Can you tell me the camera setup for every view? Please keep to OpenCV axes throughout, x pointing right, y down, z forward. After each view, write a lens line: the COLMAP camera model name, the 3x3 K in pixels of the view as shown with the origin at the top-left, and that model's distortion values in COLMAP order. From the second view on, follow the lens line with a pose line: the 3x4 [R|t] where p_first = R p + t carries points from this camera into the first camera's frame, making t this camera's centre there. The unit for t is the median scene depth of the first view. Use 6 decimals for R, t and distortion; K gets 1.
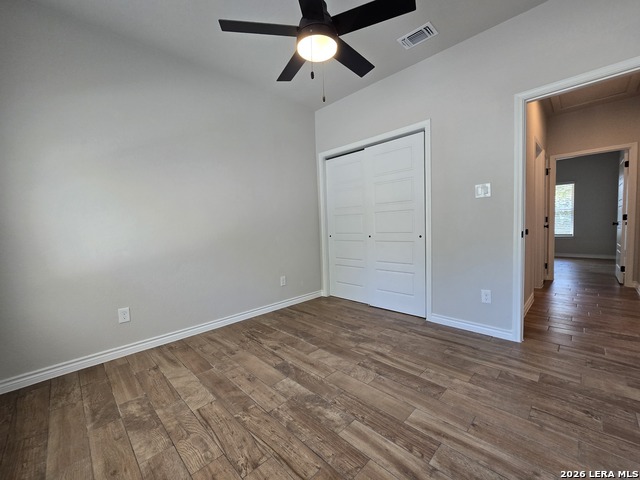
lens RADIAL K [[261.9, 0, 319.3], [0, 261.9, 242.4], [0, 0, 1]] dist [-0.003633, 0.000714]
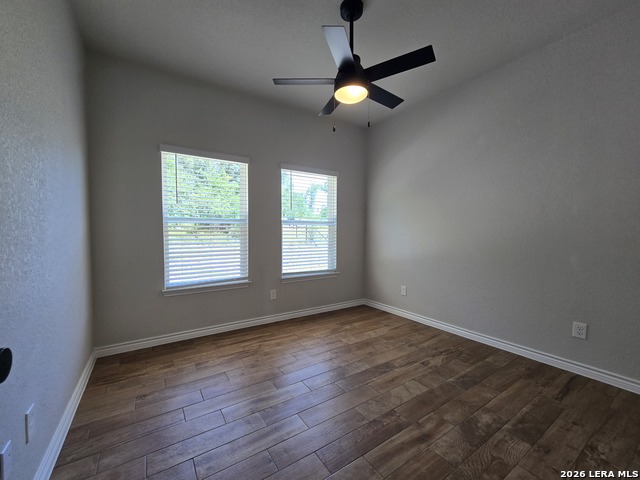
lens RADIAL K [[261.9, 0, 318.3], [0, 261.9, 239.7], [0, 0, 1]] dist [-0.003633, 0.000714]
pose [[-0.196341, 0.065166, -0.978368, 0.898061], [-0.053679, 0.995579, 0.077084, -0.125224], [0.979065, 0.067652, -0.191974, 0.803338]]
